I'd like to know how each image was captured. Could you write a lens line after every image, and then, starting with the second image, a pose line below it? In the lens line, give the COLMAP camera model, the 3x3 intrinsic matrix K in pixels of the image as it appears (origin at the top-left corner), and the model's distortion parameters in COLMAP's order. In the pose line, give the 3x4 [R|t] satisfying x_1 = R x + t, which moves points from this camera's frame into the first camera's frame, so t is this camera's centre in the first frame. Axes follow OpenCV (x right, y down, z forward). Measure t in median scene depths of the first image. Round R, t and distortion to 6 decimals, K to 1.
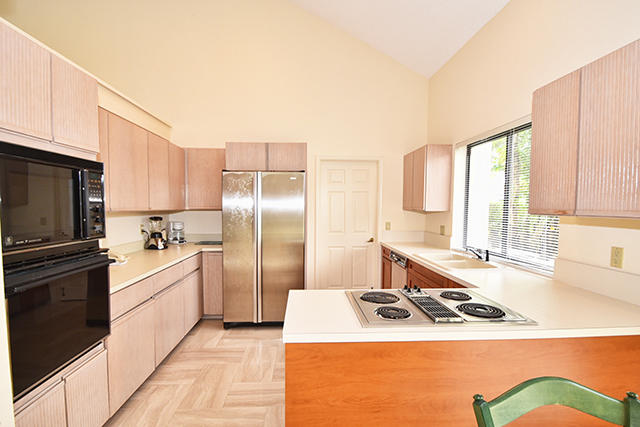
lens RADIAL K [[308.0, 0, 320.5], [0, 308.0, 225.1], [0, 0, 1]] dist [0.016643, -0.026534]
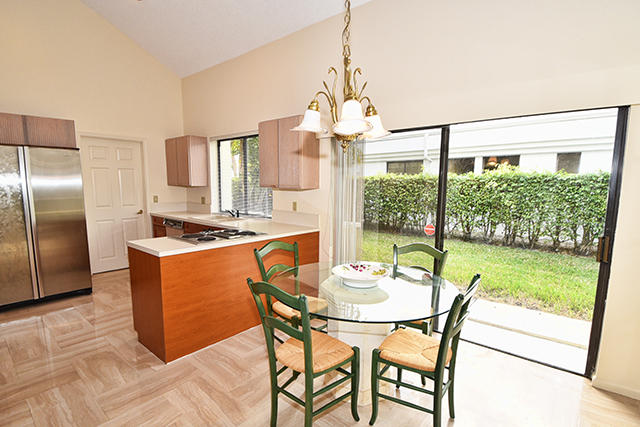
lens RADIAL K [[308.0, 0, 320.5], [0, 308.0, 225.1], [0, 0, 1]] dist [0.016643, -0.026534]
pose [[0.682764, -0.095272, 0.724401, -0.267328], [0.036696, 0.994682, 0.096232, 0.014180], [-0.729717, -0.039121, 0.682630, -0.333777]]
